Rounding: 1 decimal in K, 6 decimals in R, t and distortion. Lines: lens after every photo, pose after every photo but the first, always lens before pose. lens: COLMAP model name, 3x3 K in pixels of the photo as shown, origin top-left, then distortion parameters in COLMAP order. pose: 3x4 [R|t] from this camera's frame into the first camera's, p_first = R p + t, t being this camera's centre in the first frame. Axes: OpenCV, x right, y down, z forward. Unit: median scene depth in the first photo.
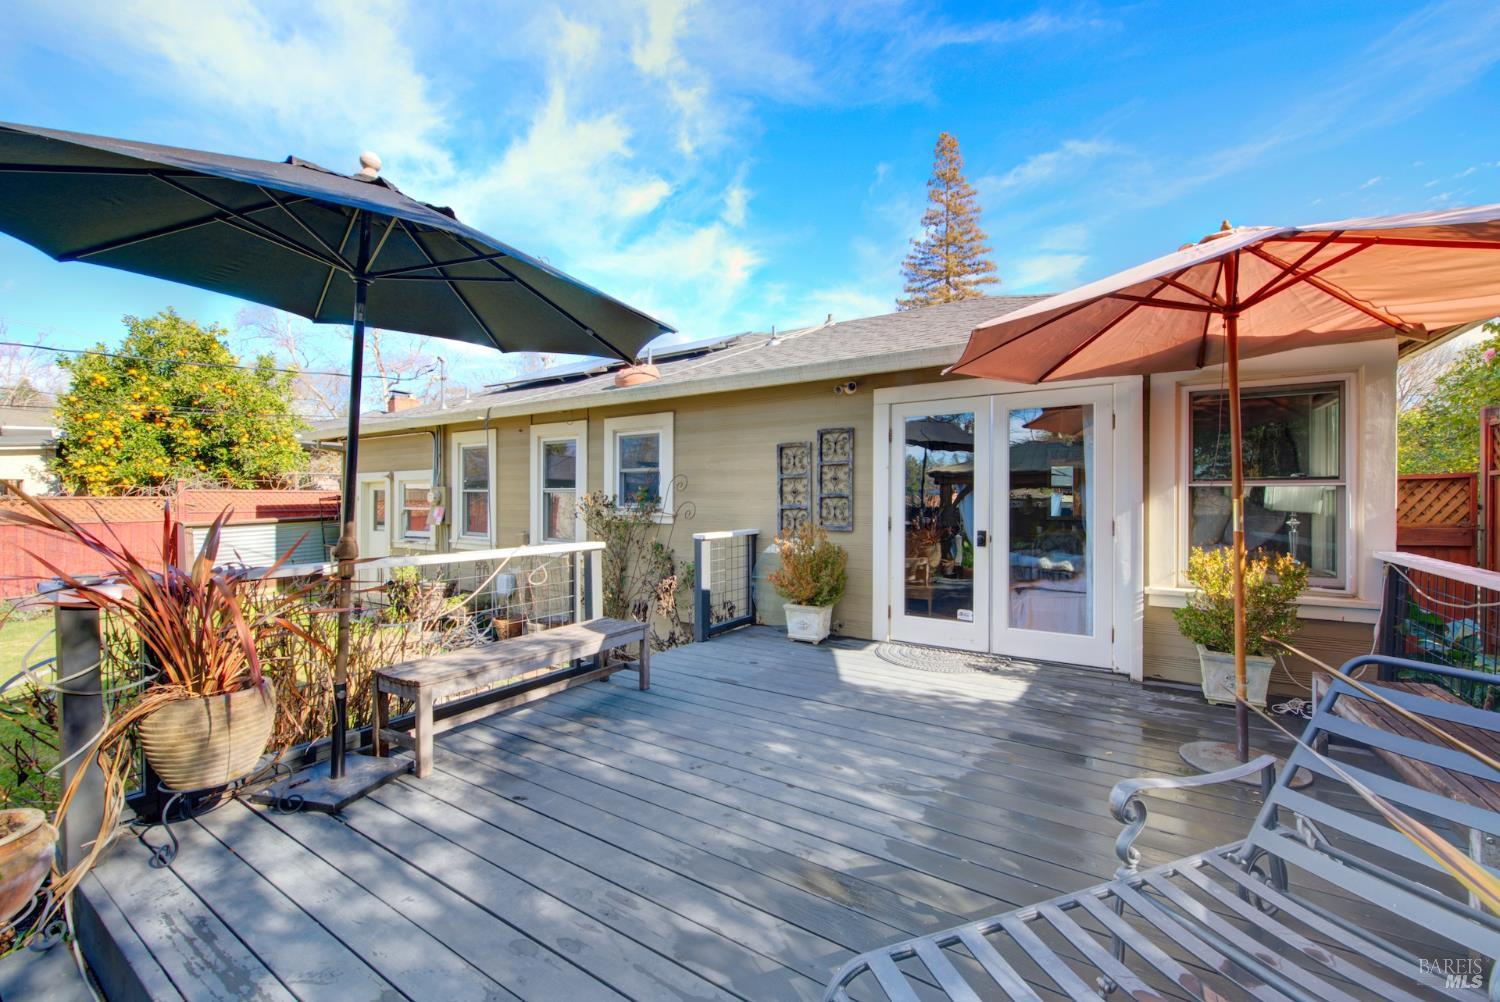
lens RADIAL K [[602.7, 0, 750.0], [0, 602.7, 501.0], [0, 0, 1]] dist [-0.001049, -0.000229]
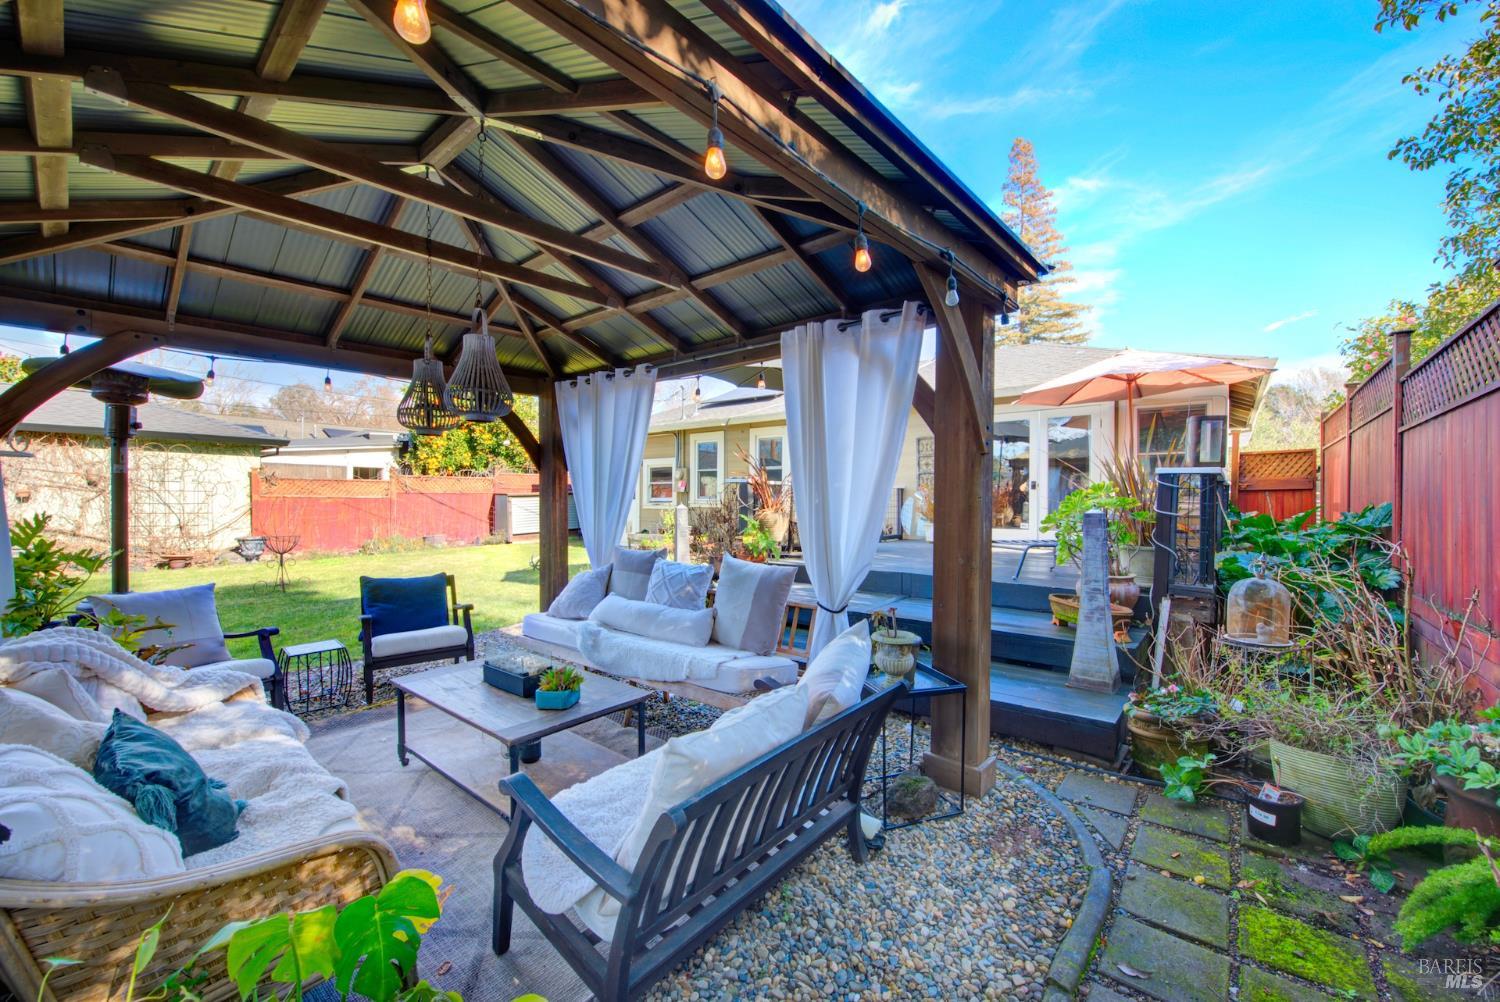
lens RADIAL K [[602.7, 0, 750.0], [0, 602.7, 501.0], [0, 0, 1]] dist [-0.001049, -0.000229]
pose [[0.994097, 0.001760, -0.108484, -0.167017], [-0.001927, 0.999997, -0.001435, 0.064504], [0.108482, 0.001635, 0.994097, -0.550686]]
